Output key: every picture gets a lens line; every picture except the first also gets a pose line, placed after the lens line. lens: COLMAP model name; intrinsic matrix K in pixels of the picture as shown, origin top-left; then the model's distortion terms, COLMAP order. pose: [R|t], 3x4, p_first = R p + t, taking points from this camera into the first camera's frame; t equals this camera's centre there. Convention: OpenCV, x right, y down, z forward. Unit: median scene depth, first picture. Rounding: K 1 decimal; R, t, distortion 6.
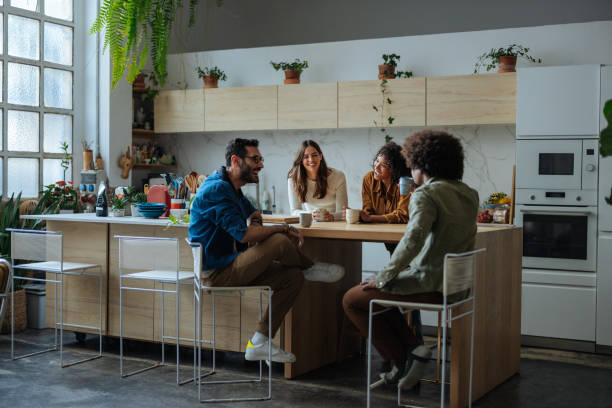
lens RADIAL K [[897.2, 0, 304.4], [0, 897.2, 199.5], [0, 0, 1]] dist [0.009253, 0.000000]
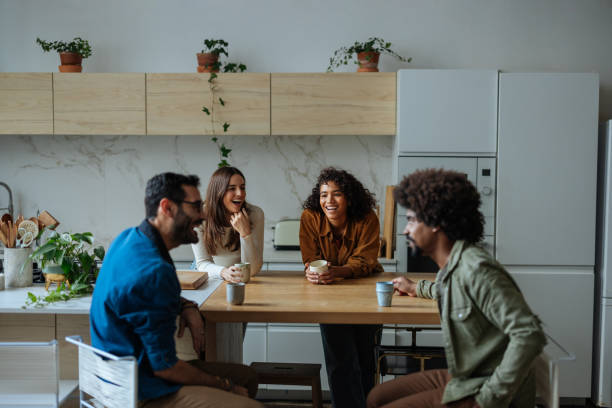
lens RADIAL K [[897.2, 0, 312.8], [0, 897.2, 202.7], [0, 0, 1]] dist [0.009253, 0.000000]
pose [[0.886543, -0.030721, 0.461625, -0.212499], [0.013397, 0.999079, 0.040758, -0.058556], [-0.462452, -0.029950, 0.886139, 0.305619]]
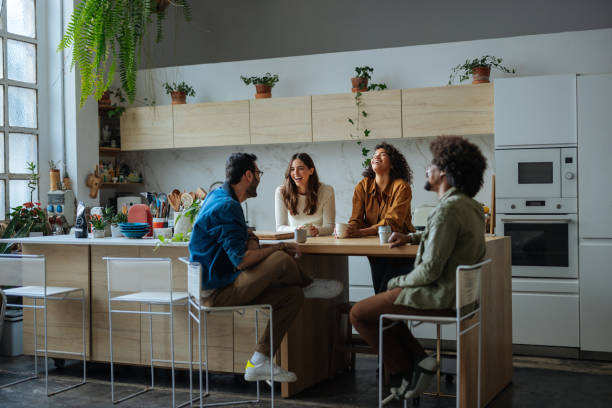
lens RADIAL K [[897.2, 0, 307.4], [0, 897.2, 198.3], [0, 0, 1]] dist [0.009253, 0.000000]
pose [[0.996622, -0.026158, 0.077842, -0.053590], [0.027375, 0.999519, -0.014597, -0.003053], [-0.077423, 0.016679, 0.996859, 0.011745]]
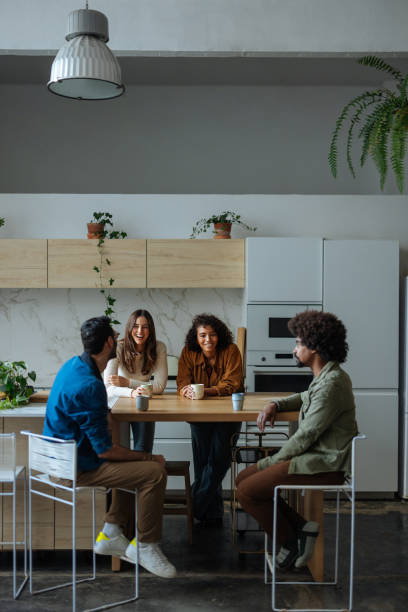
lens RADIAL K [[897.2, 0, 209.9], [0, 897.2, 310.6], [0, 0, 1]] dist [0.009253, 0.000000]
pose [[0.857314, -0.013335, 0.514621, -0.343465], [0.016834, 0.999856, -0.002135, -0.057575], [-0.514518, 0.010493, 0.857415, 0.115824]]
